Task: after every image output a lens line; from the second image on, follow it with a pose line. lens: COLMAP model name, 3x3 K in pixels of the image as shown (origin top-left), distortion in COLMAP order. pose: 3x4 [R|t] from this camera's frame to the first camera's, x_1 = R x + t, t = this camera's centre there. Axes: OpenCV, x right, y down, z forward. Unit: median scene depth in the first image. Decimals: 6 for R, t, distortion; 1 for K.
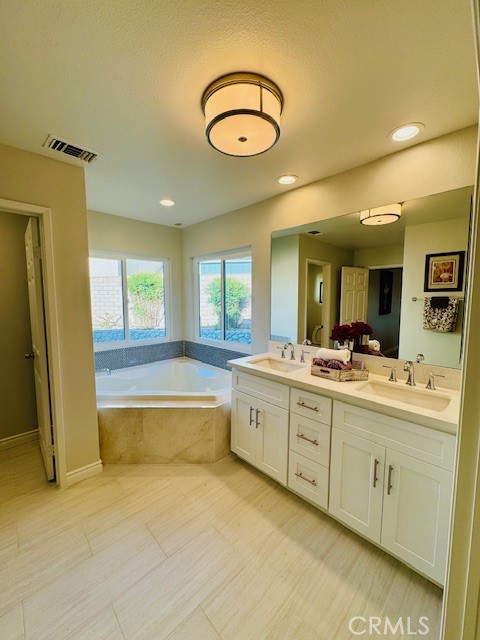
lens RADIAL K [[255.0, 0, 240.0], [0, 255.0, 320.0], [0, 0, 1]] dist [-0.000683, 0.000148]
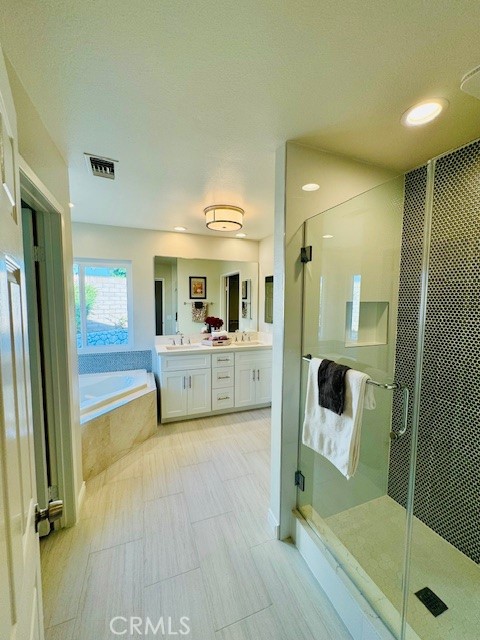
lens RADIAL K [[255.0, 0, 240.0], [0, 255.0, 320.0], [0, 0, 1]] dist [-0.000683, 0.000148]
pose [[0.385203, -0.067737, 0.920343, -1.104907], [0.075111, 0.996295, 0.041889, -0.028981], [-0.919770, 0.052992, 0.388863, 0.083002]]
